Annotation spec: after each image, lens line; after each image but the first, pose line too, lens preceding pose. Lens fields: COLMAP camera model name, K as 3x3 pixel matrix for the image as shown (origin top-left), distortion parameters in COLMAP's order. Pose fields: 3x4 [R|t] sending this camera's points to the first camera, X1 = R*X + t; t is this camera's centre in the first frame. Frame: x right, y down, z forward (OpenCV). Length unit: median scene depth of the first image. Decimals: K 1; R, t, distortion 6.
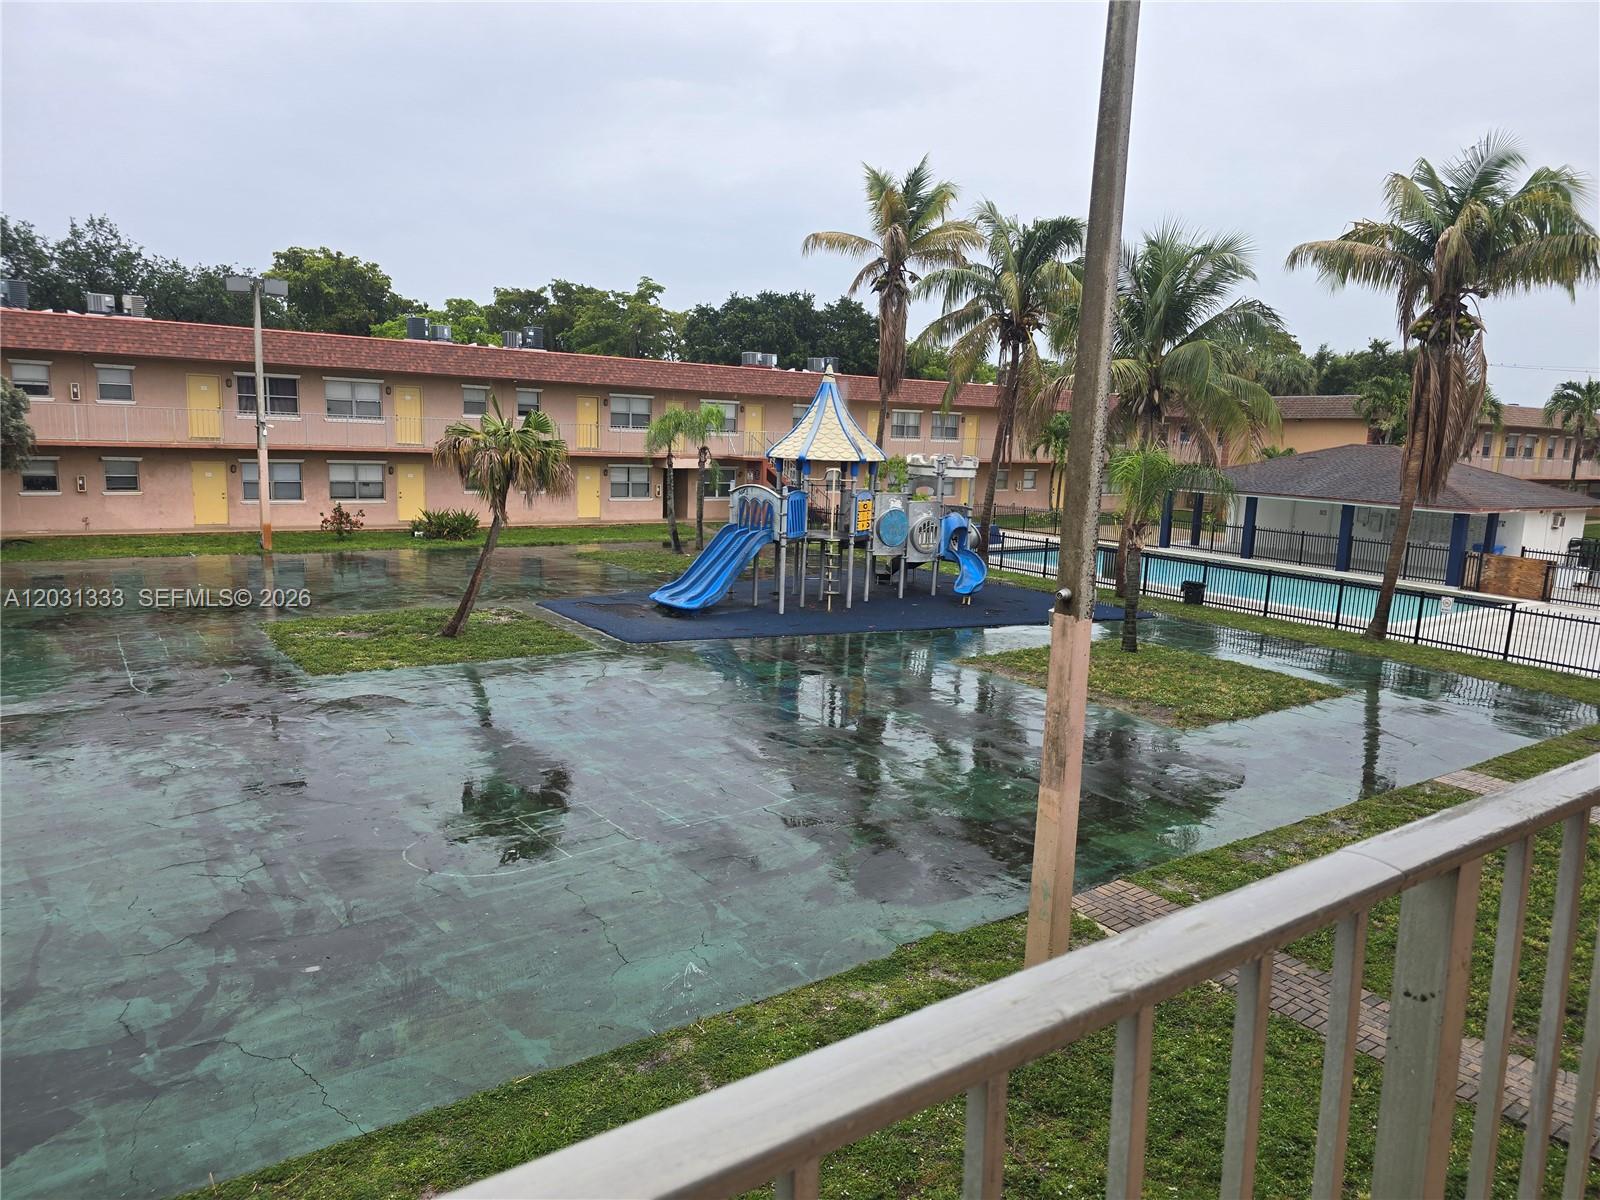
lens RADIAL K [[1090.8, 0, 816.9], [0, 1090.8, 594.9], [0, 0, 1]] dist [0.074815, -0.078535]
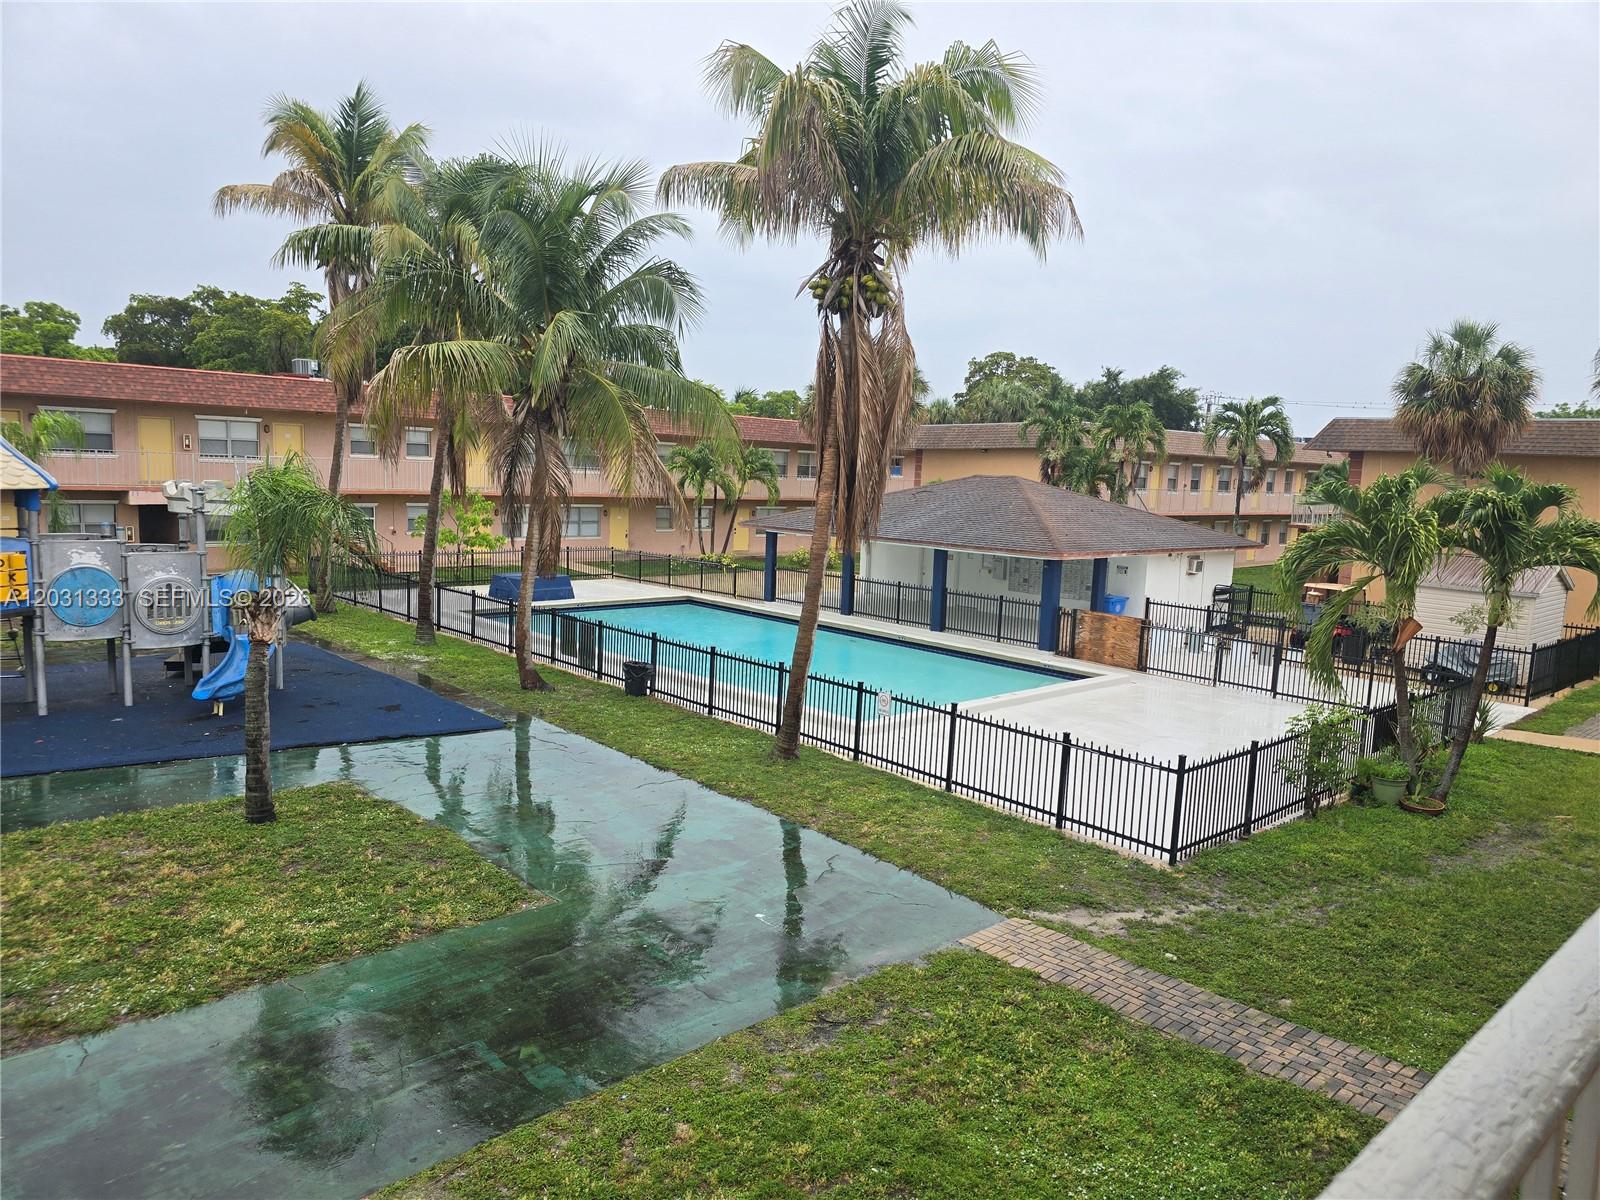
lens RADIAL K [[1090.8, 0, 816.9], [0, 1090.8, 594.9], [0, 0, 1]] dist [0.074815, -0.078535]
pose [[0.991988, -0.015176, 0.125419, 0.835135], [0.019370, 0.999291, -0.032292, -0.068581], [-0.124840, 0.034462, 0.991578, 0.646204]]
